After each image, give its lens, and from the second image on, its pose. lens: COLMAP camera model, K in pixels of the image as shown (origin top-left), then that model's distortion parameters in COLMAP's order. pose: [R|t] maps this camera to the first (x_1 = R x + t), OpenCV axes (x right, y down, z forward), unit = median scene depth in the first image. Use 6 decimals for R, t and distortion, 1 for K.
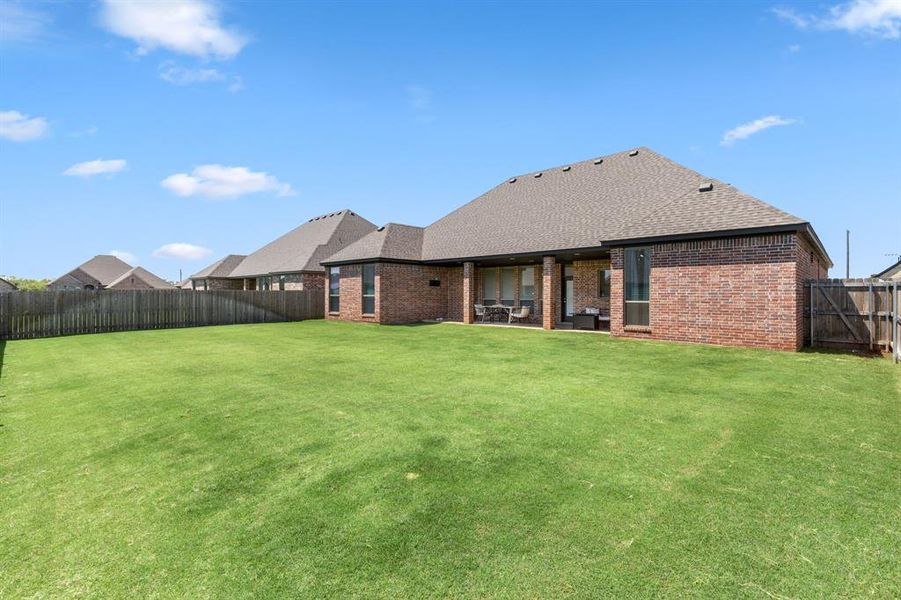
lens RADIAL K [[410.6, 0, 450.1], [0, 410.6, 288.4], [0, 0, 1]] dist [0.000031, -0.000026]
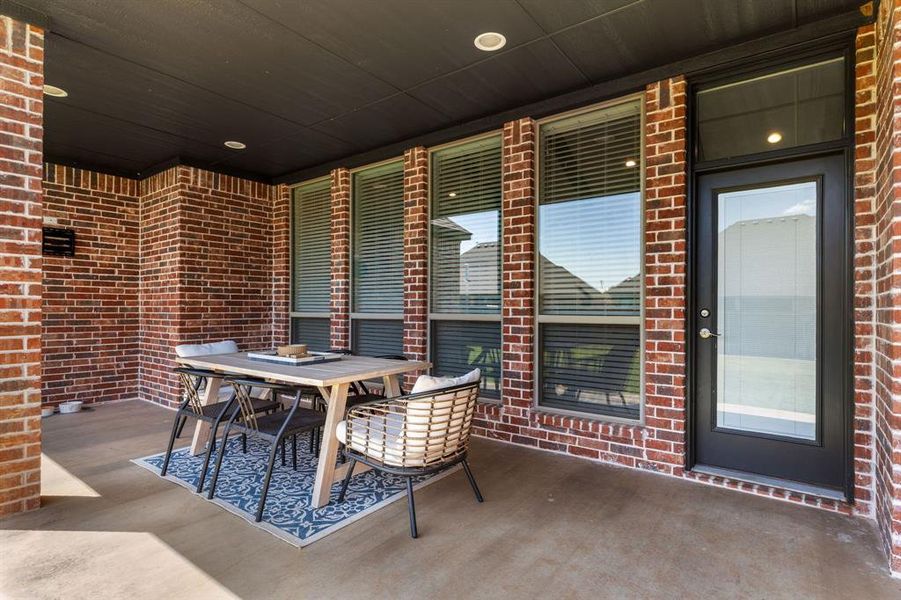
lens RADIAL K [[414.9, 0, 455.8], [0, 414.9, 303.6], [0, 0, 1]] dist [0.000594, -0.000009]
pose [[0.993202, 0.011400, 0.115848, 0.173995], [-0.010533, 0.999912, -0.008088, 0.024786], [-0.115930, 0.006812, 0.993234, 0.886361]]
